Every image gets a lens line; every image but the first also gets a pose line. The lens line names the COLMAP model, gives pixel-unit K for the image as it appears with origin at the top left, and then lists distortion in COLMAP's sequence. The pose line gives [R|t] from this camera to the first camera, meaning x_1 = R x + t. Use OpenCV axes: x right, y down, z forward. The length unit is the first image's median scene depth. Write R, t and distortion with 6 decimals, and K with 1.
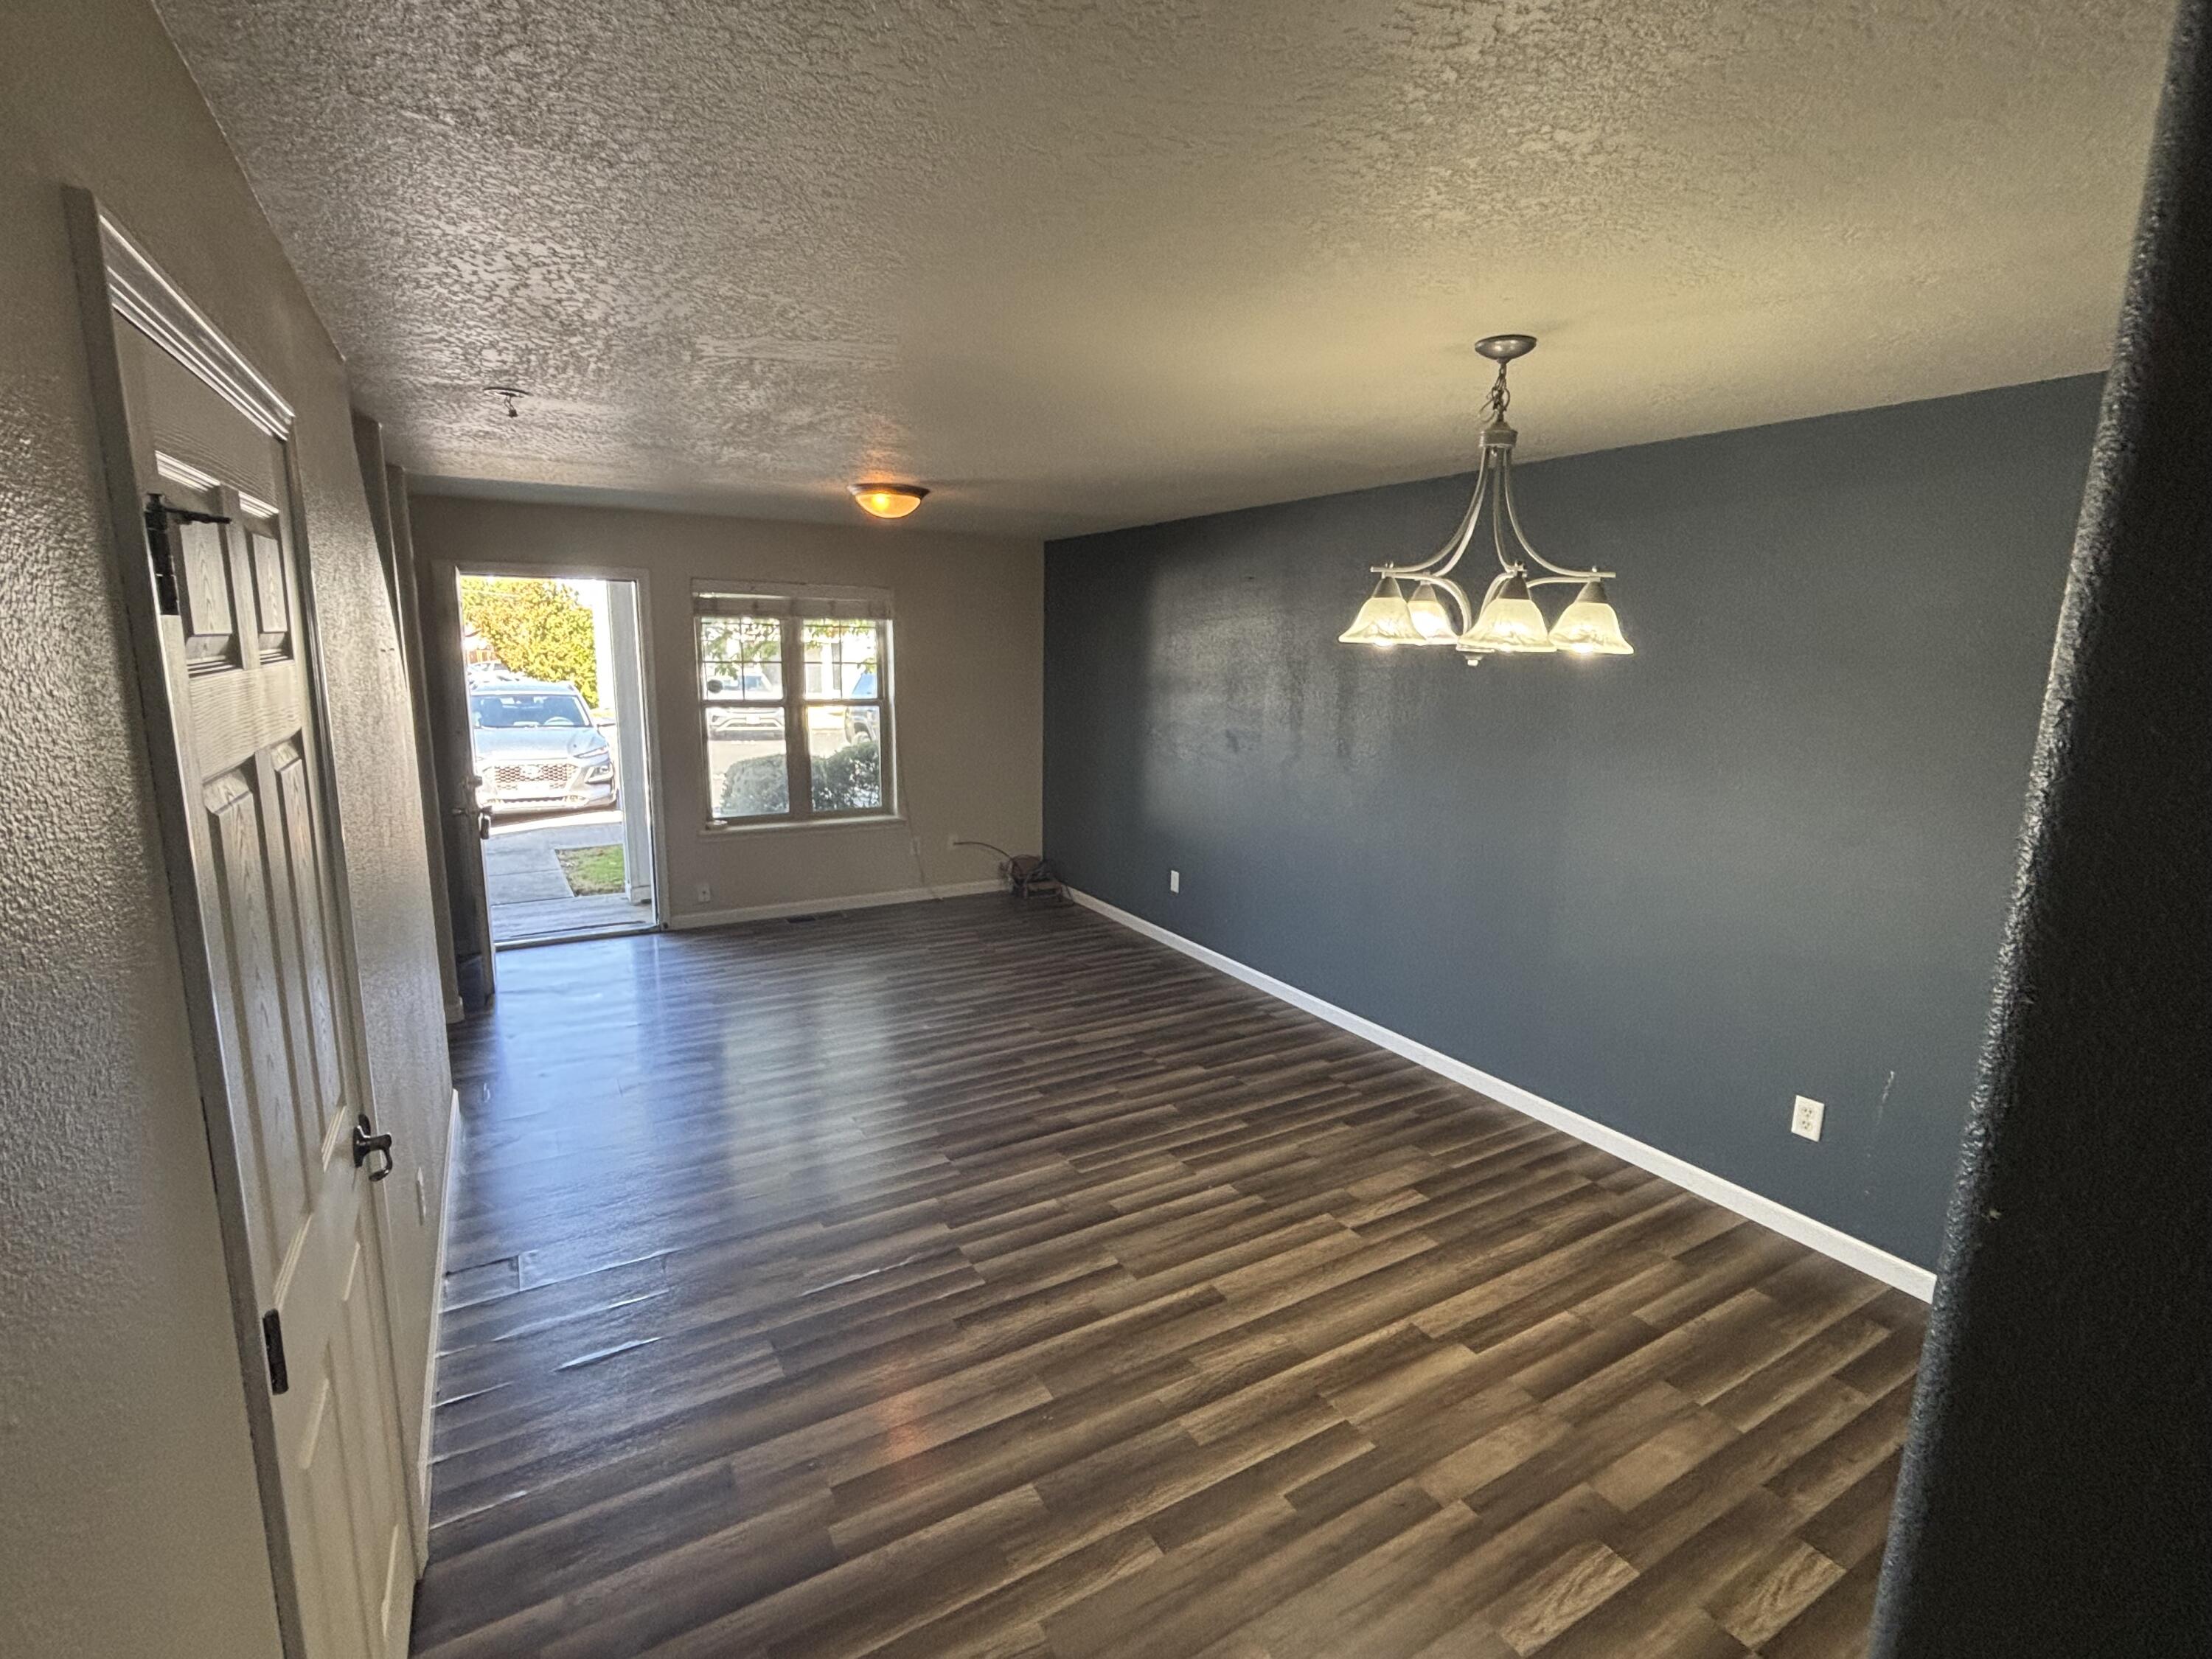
lens RADIAL K [[1021.4, 0, 1106.0], [0, 1021.4, 829.5], [0, 0, 1]] dist [-0.000865, -0.000128]
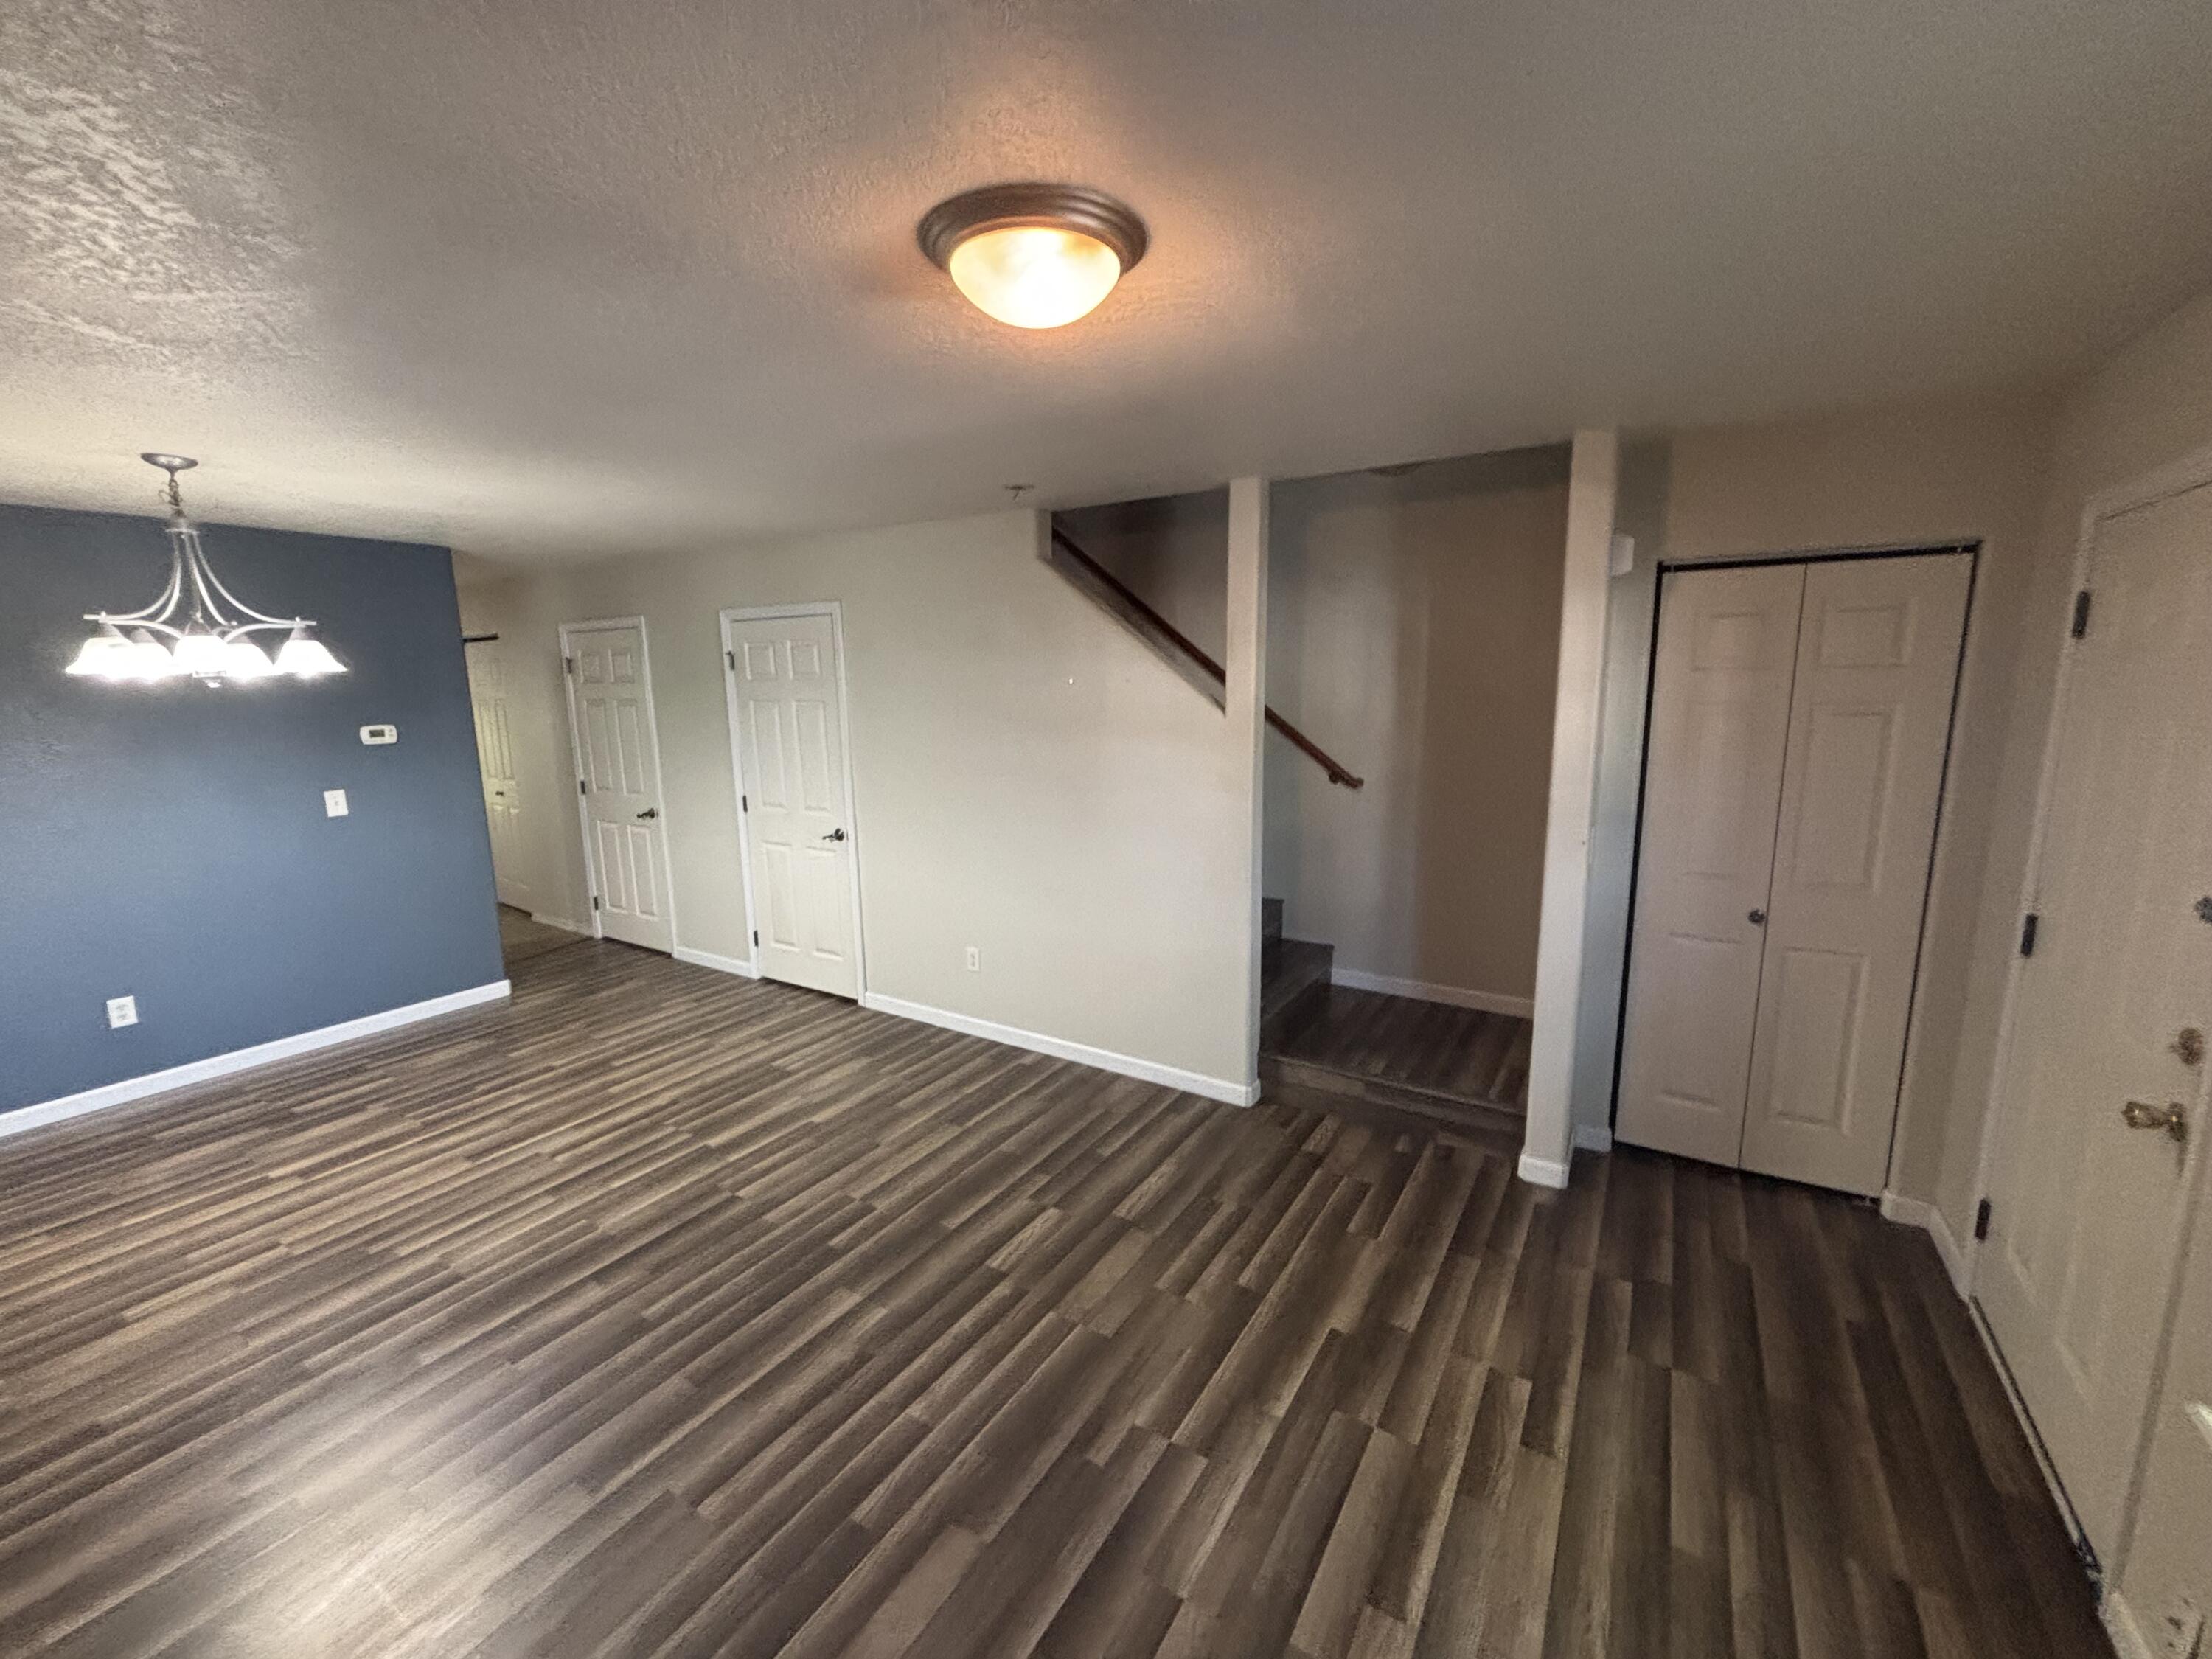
lens RADIAL K [[894.6, 0, 1121.7], [0, 894.6, 824.6], [0, 0, 1]] dist [0.007968, 0.000177]
pose [[-0.880862, 0.073542, -0.467626, -0.127151], [-0.089815, 0.943950, 0.317635, -0.424246], [0.464776, 0.321792, -0.824884, 2.247109]]
